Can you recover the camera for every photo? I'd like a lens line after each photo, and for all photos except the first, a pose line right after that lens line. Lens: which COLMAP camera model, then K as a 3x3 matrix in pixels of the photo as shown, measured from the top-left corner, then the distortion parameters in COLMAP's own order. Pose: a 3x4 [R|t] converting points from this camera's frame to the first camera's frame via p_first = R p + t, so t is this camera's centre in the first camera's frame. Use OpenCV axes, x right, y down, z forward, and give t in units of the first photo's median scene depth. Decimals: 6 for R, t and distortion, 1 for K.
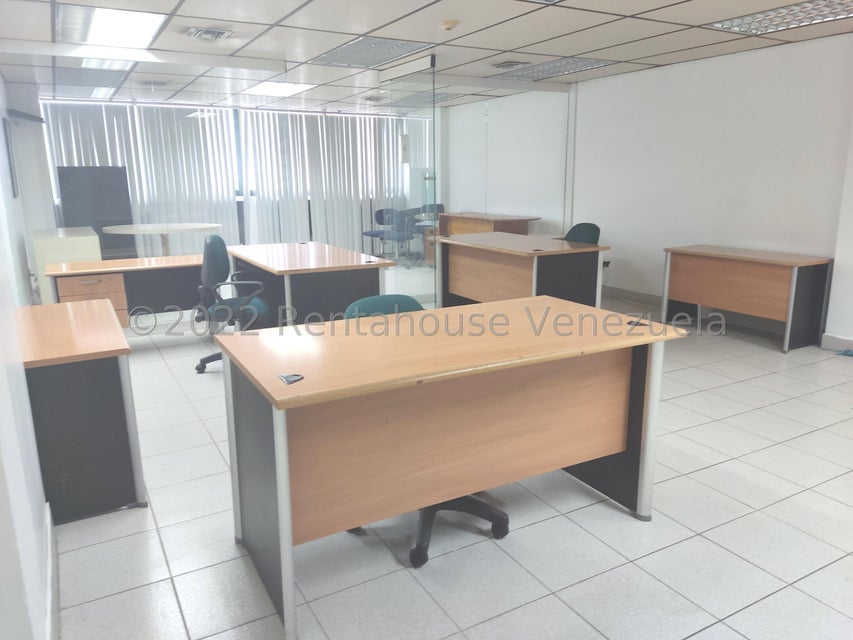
lens RADIAL K [[628.5, 0, 427.1], [0, 628.5, 322.3], [0, 0, 1]] dist [0.109172, -0.149926]
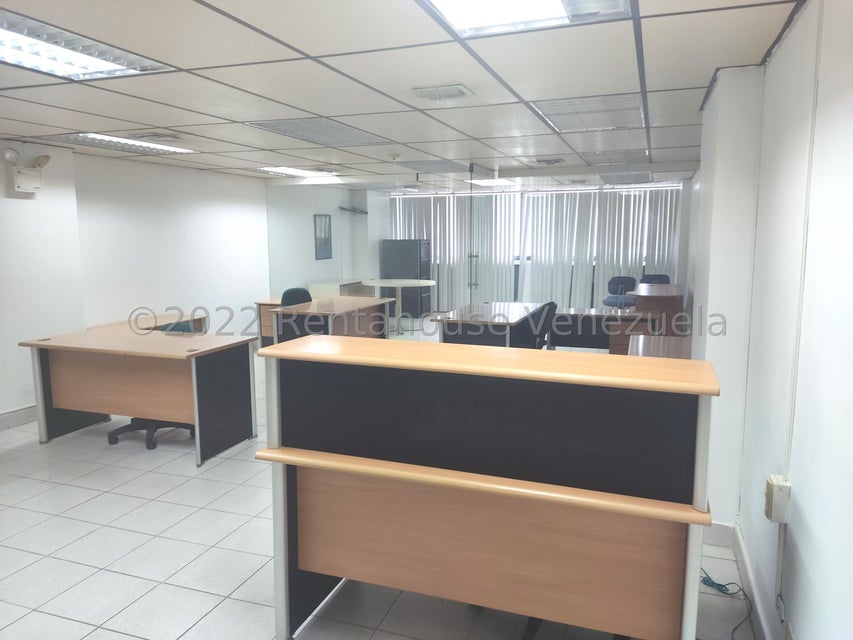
lens RADIAL K [[628.5, 0, 427.1], [0, 628.5, 322.3], [0, 0, 1]] dist [0.109172, -0.149926]
pose [[0.648969, 0.112906, -0.752390, 0.602224], [-0.171637, 0.985160, -0.000209, -0.054291], [0.741201, 0.129273, 0.658718, 0.078688]]
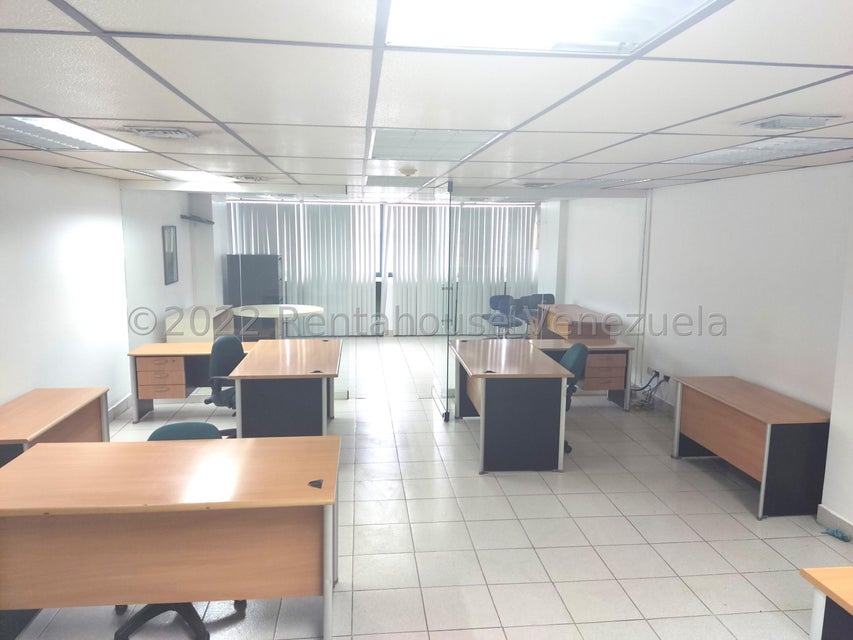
lens RADIAL K [[628.5, 0, 427.1], [0, 628.5, 322.3], [0, 0, 1]] dist [0.109172, -0.149926]
pose [[0.917352, 0.074857, -0.390976, 0.264573], [-0.106064, 0.992619, -0.058812, -0.068068], [0.383687, 0.095420, 0.918520, -0.001751]]
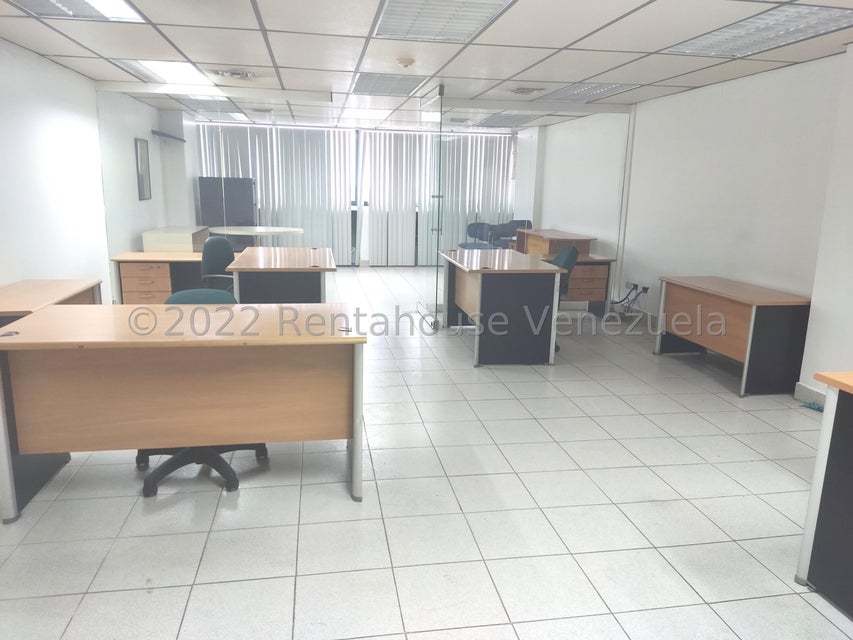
lens RADIAL K [[628.5, 0, 427.1], [0, 628.5, 322.3], [0, 0, 1]] dist [0.109172, -0.149926]
pose [[0.940566, 0.098210, -0.325101, 0.239788], [-0.103770, 0.994601, 0.000236, -0.007299], [0.323369, 0.033514, 0.945679, -0.016816]]
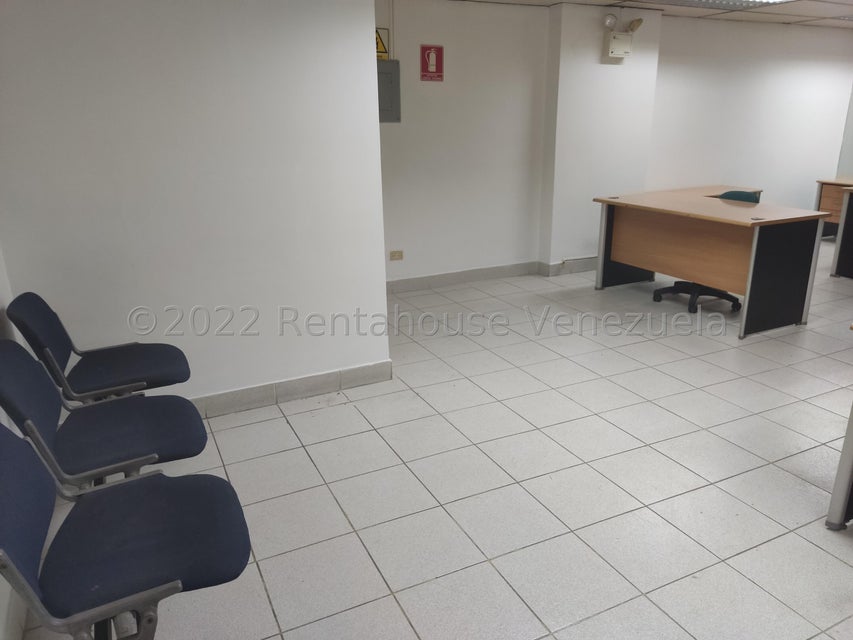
lens RADIAL K [[628.5, 0, 427.1], [0, 628.5, 322.3], [0, 0, 1]] dist [0.109172, -0.149926]
pose [[-0.063174, 0.314318, -0.947213, 0.600456], [-0.210638, 0.923530, 0.320507, -0.029207], [0.975521, 0.219767, 0.007864, 0.045578]]
